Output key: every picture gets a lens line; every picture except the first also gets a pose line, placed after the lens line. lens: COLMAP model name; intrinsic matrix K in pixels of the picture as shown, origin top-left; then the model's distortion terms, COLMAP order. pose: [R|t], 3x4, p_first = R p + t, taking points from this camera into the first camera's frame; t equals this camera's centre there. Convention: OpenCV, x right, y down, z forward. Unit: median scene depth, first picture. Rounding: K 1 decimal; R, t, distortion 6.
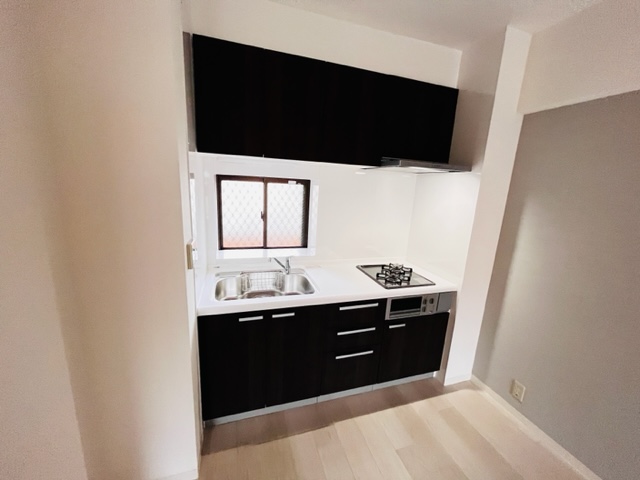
lens RADIAL K [[257.2, 0, 321.0], [0, 257.2, 239.7], [0, 0, 1]] dist [-0.005493, -0.000634]
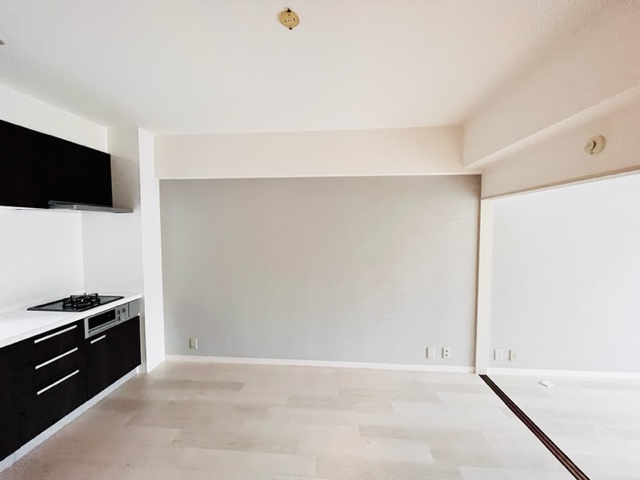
lens RADIAL K [[257.2, 0, 320.4], [0, 257.2, 240.9], [0, 0, 1]] dist [-0.005493, -0.000634]
pose [[0.369987, -0.097418, 0.923915, -0.369486], [0.214541, 0.976566, 0.017056, 0.088312], [-0.903926, 0.191907, 0.382217, -0.470027]]
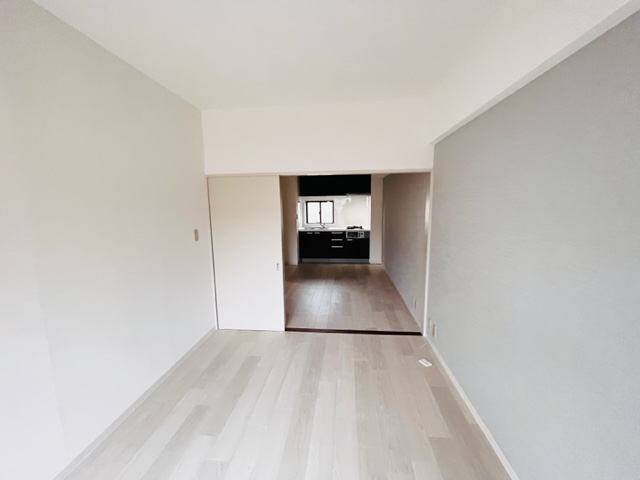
lens RADIAL K [[257.2, 0, 319.1], [0, 257.2, 238.7], [0, 0, 1]] dist [-0.005493, -0.000634]
pose [[0.915953, -0.009632, -0.401169, 1.302889], [-0.025676, 0.996257, -0.082543, 0.610726], [0.400462, 0.085906, 0.912277, -2.341975]]
